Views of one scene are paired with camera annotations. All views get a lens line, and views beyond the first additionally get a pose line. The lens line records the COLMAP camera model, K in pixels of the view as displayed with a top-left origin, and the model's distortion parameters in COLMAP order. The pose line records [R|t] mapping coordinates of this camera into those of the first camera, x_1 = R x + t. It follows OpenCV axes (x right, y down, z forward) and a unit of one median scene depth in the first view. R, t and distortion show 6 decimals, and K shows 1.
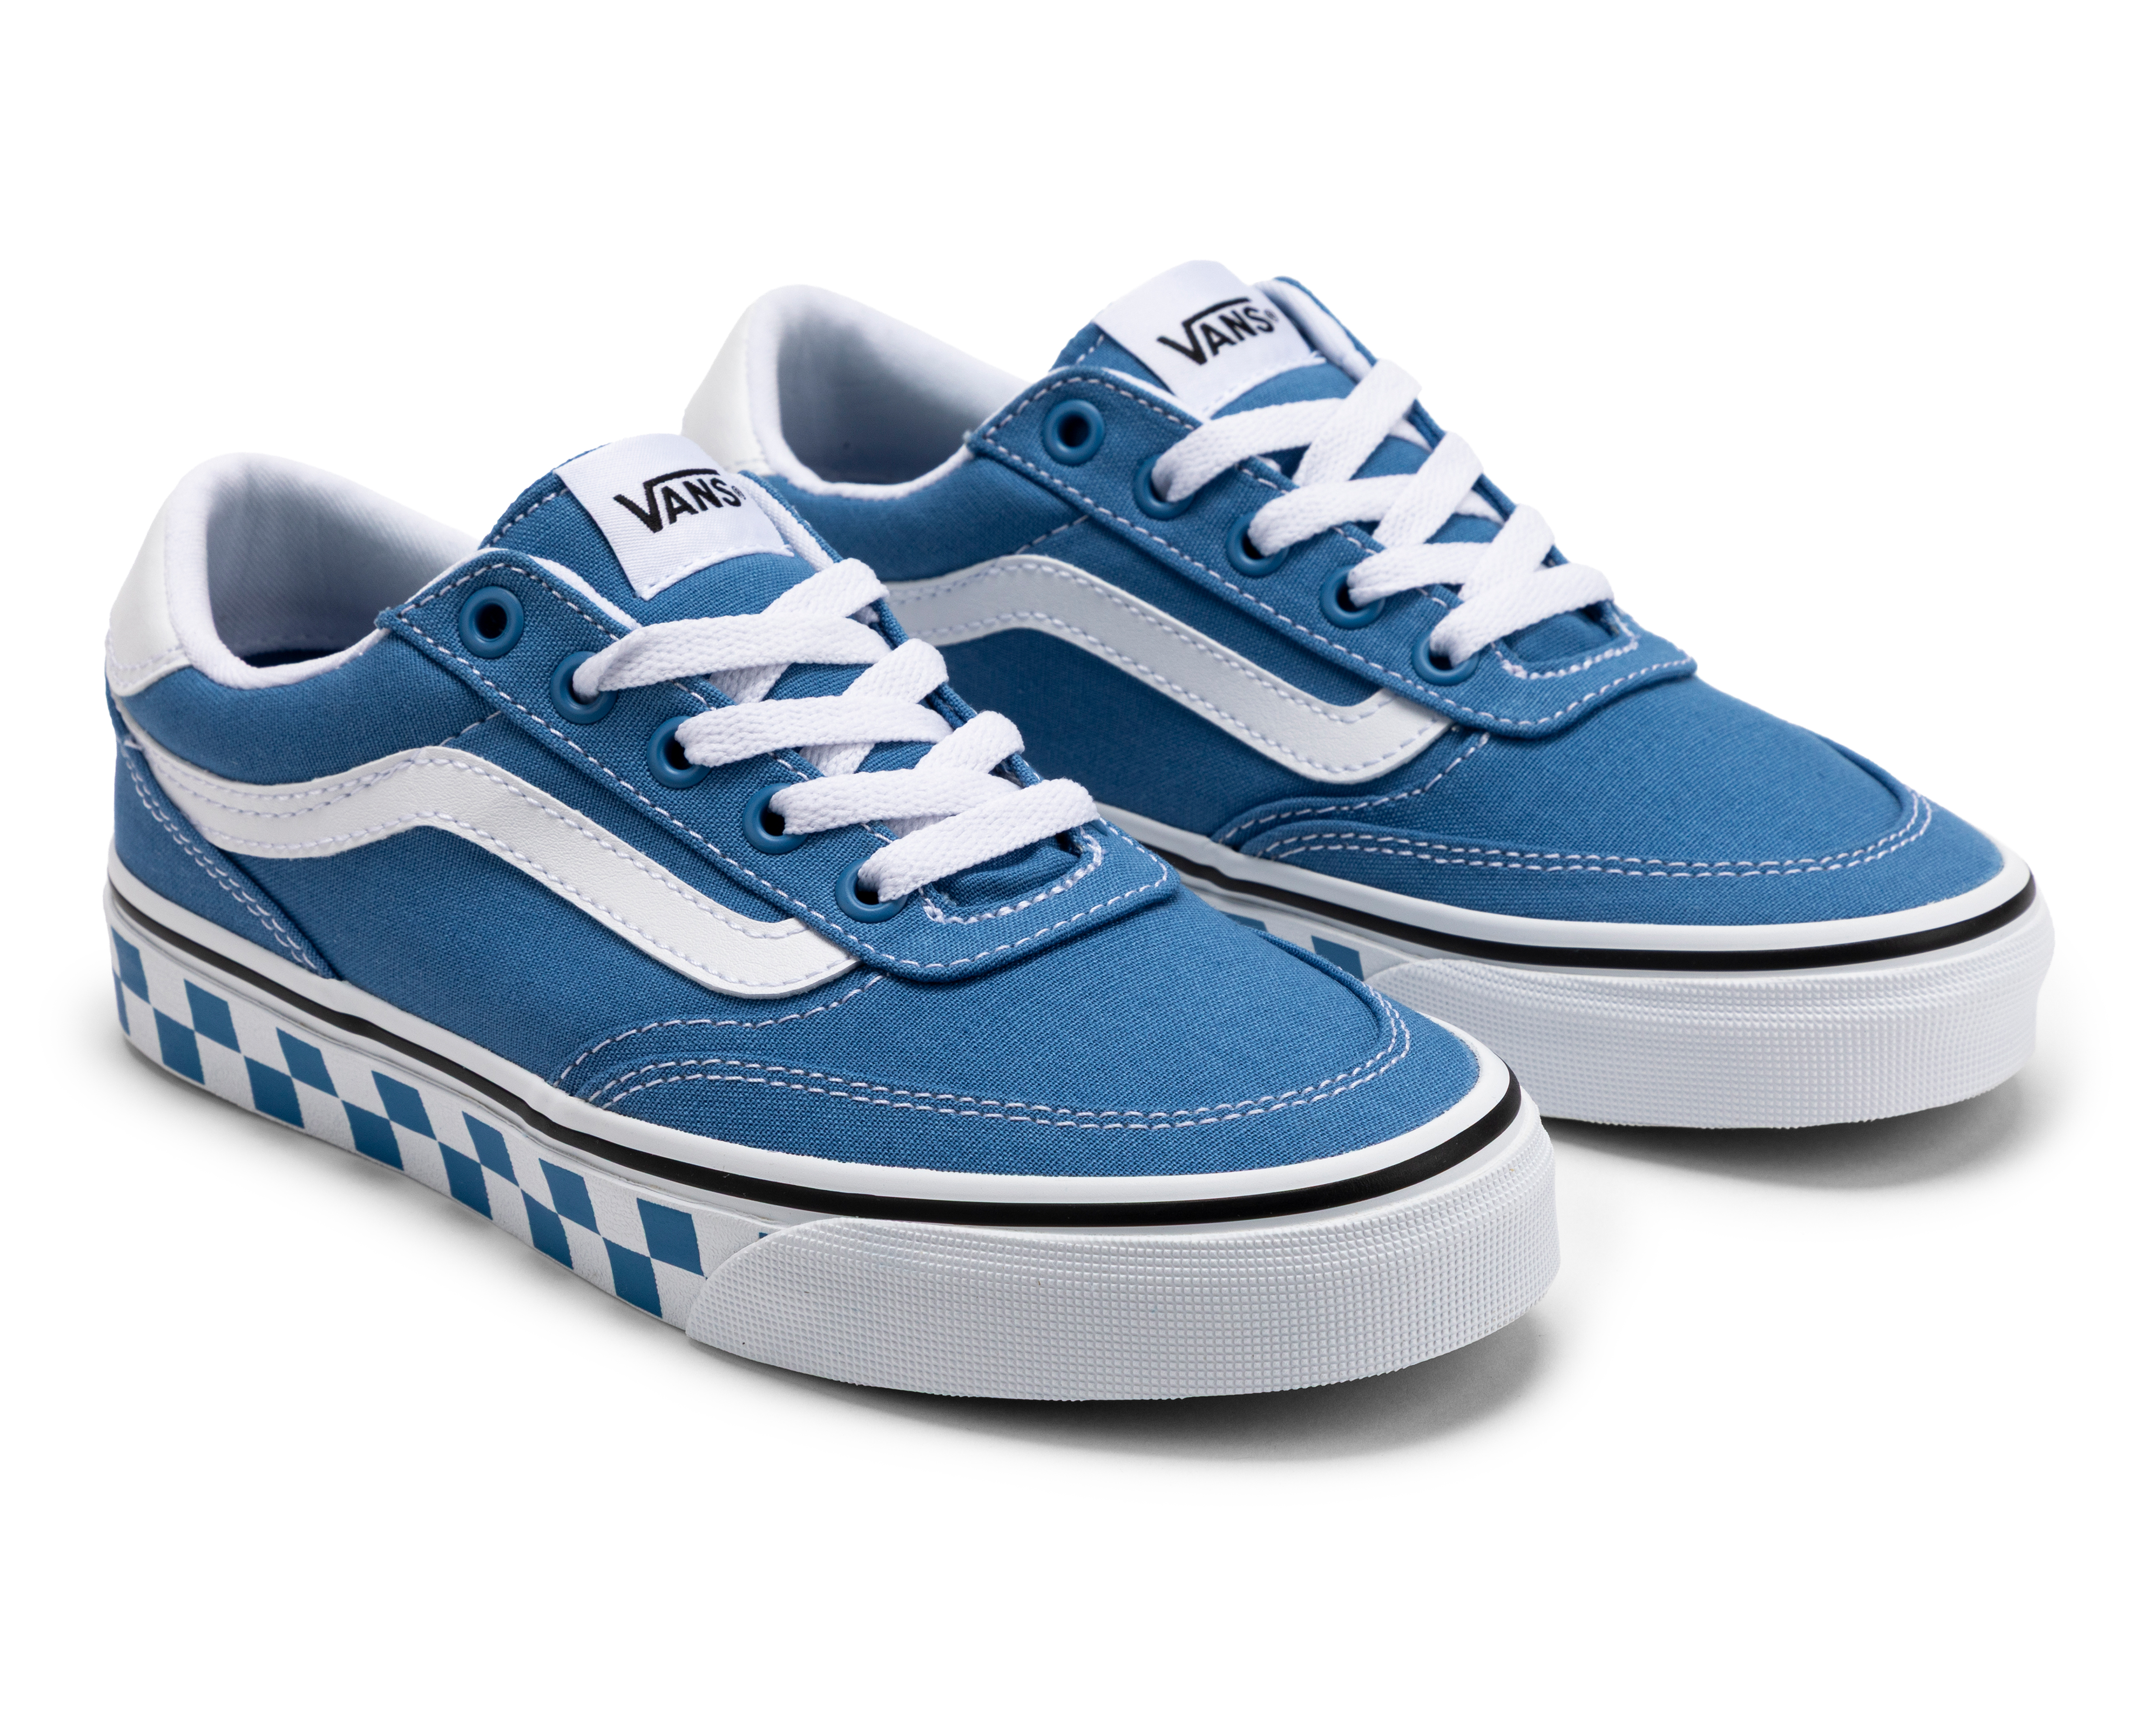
lens RADIAL K [[7047.3, 0, 1078.0], [0, 7047.3, 862.5], [0, 0, 1]] dist [-1.266575, -0.677370]
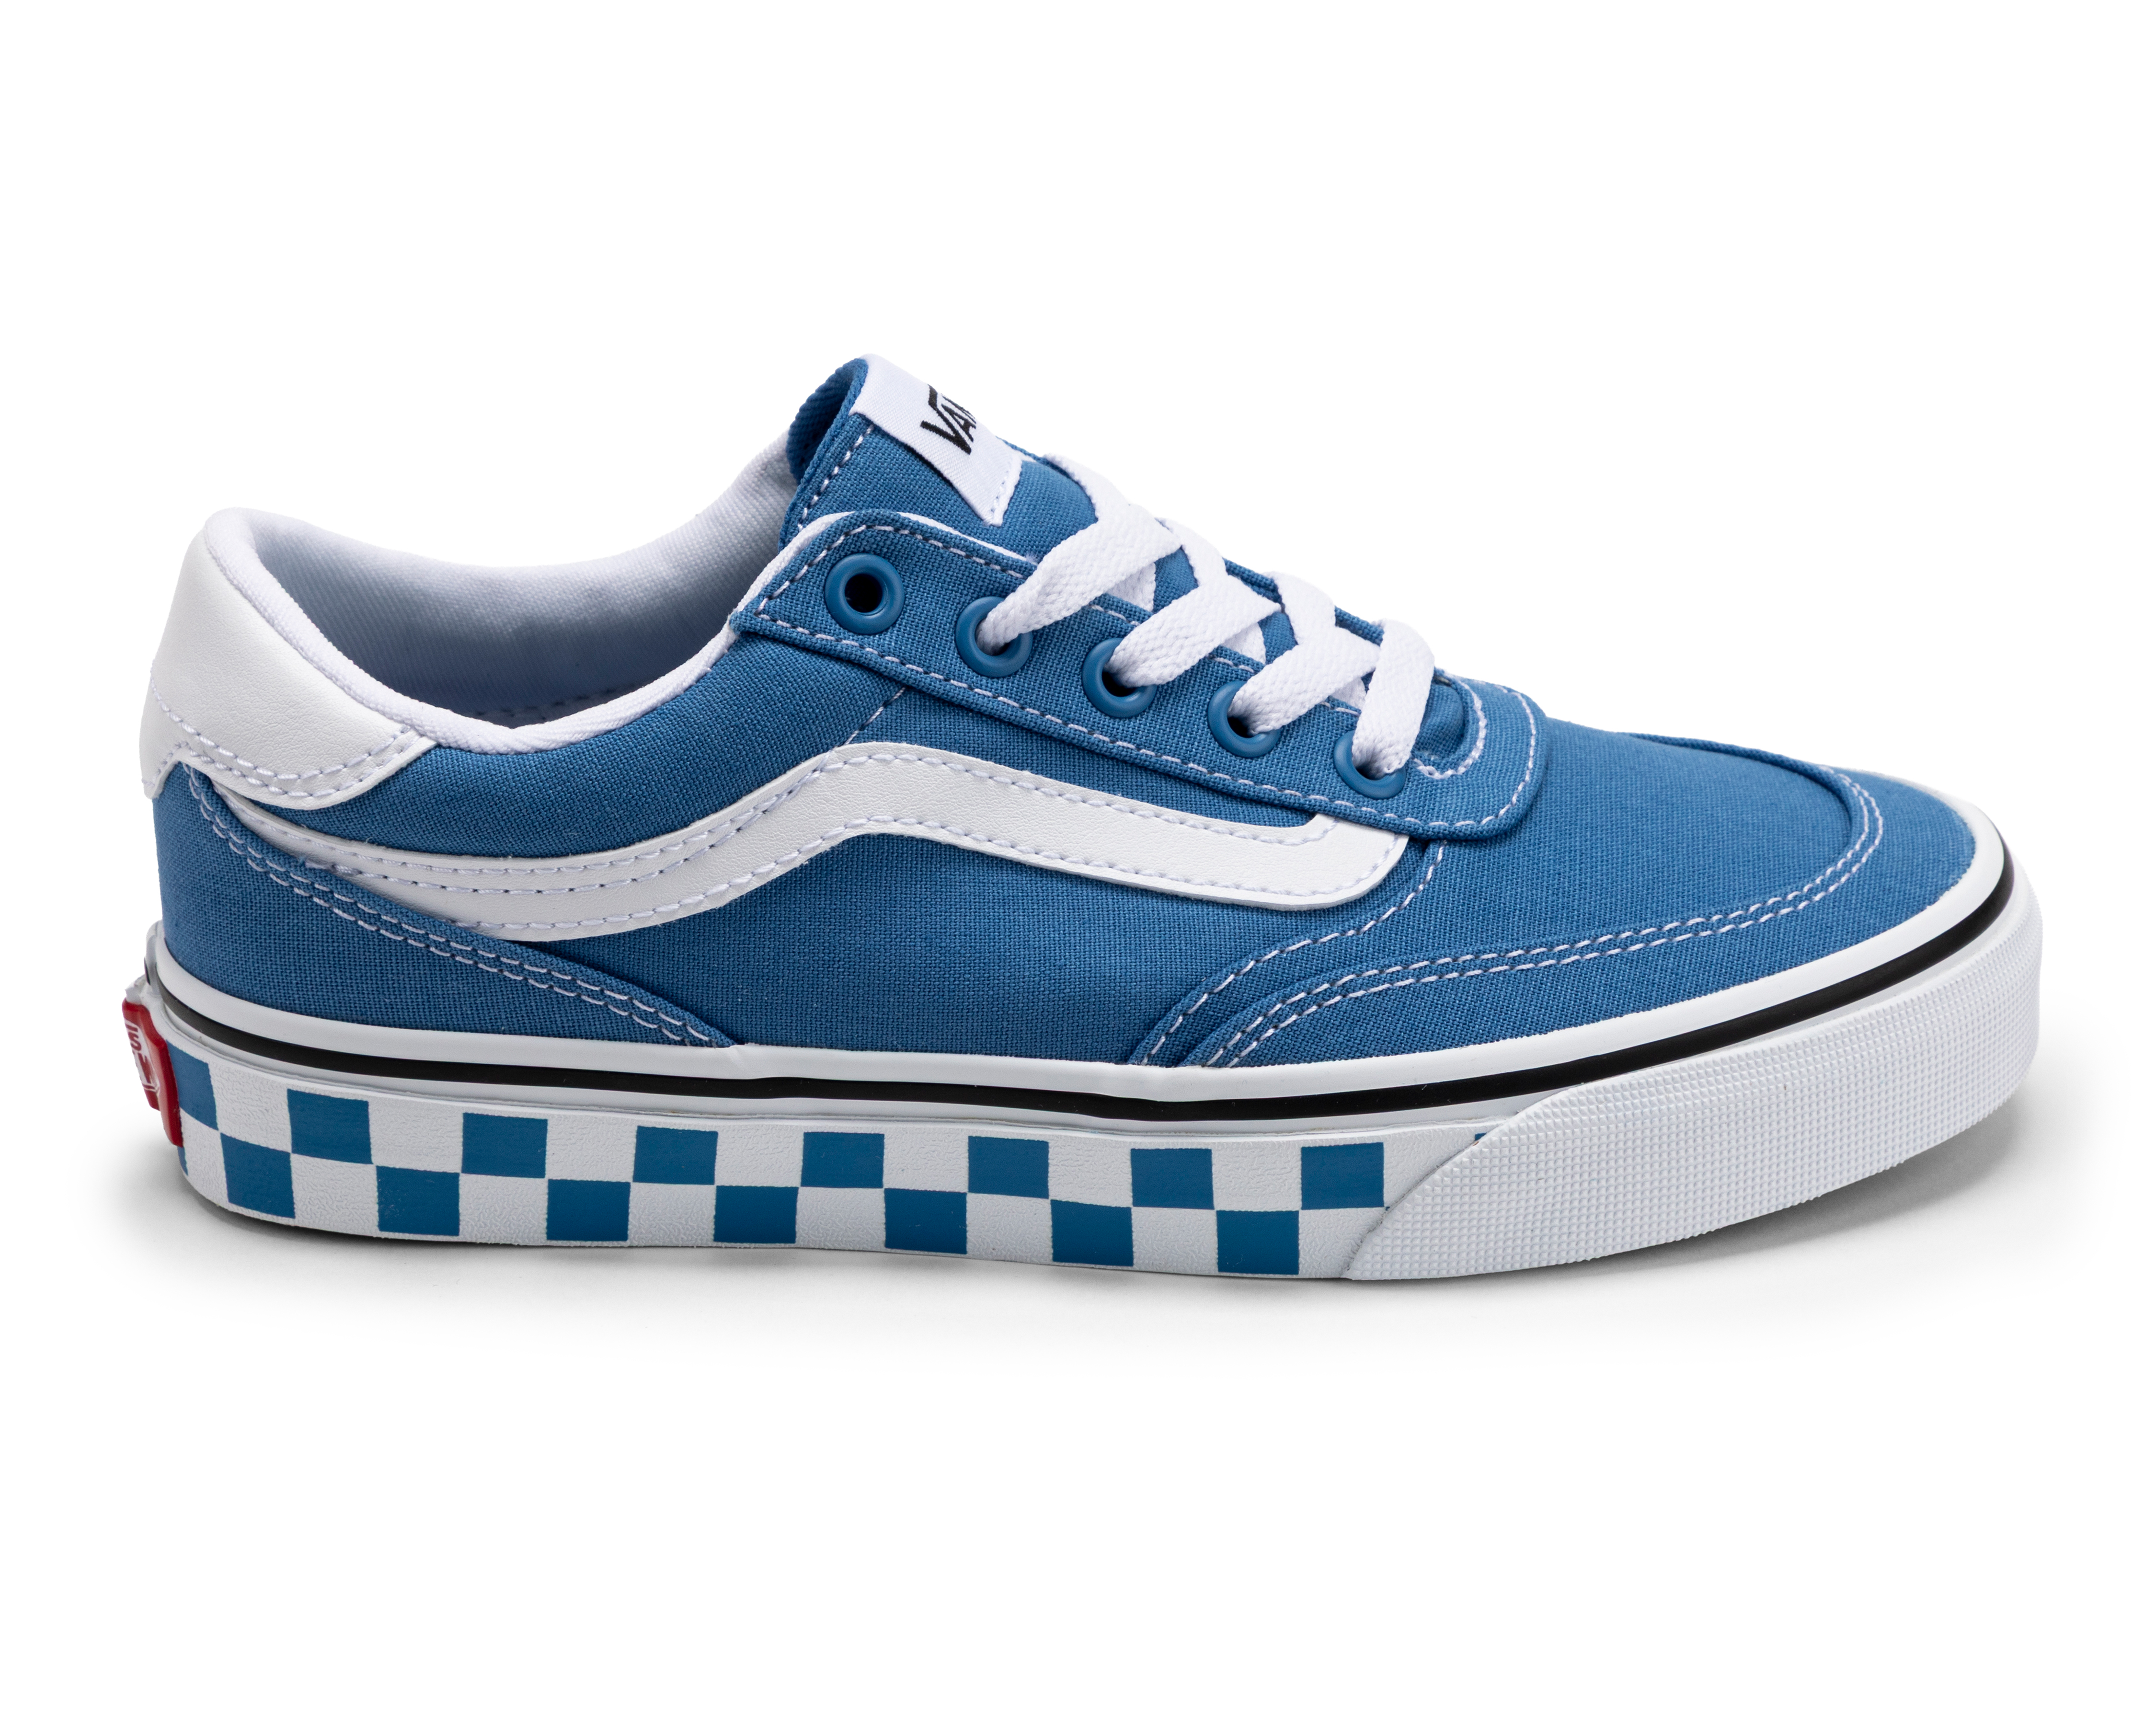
lens RADIAL K [[7047.3, 0, 1078.0], [0, 7047.3, 862.5], [0, 0, 1]] dist [-1.266575, -0.677370]
pose [[0.738480, -0.248835, 0.626681, -0.641321], [0.237759, 0.965814, 0.103318, -0.088616], [-0.630966, 0.072701, 0.772397, 0.300490]]
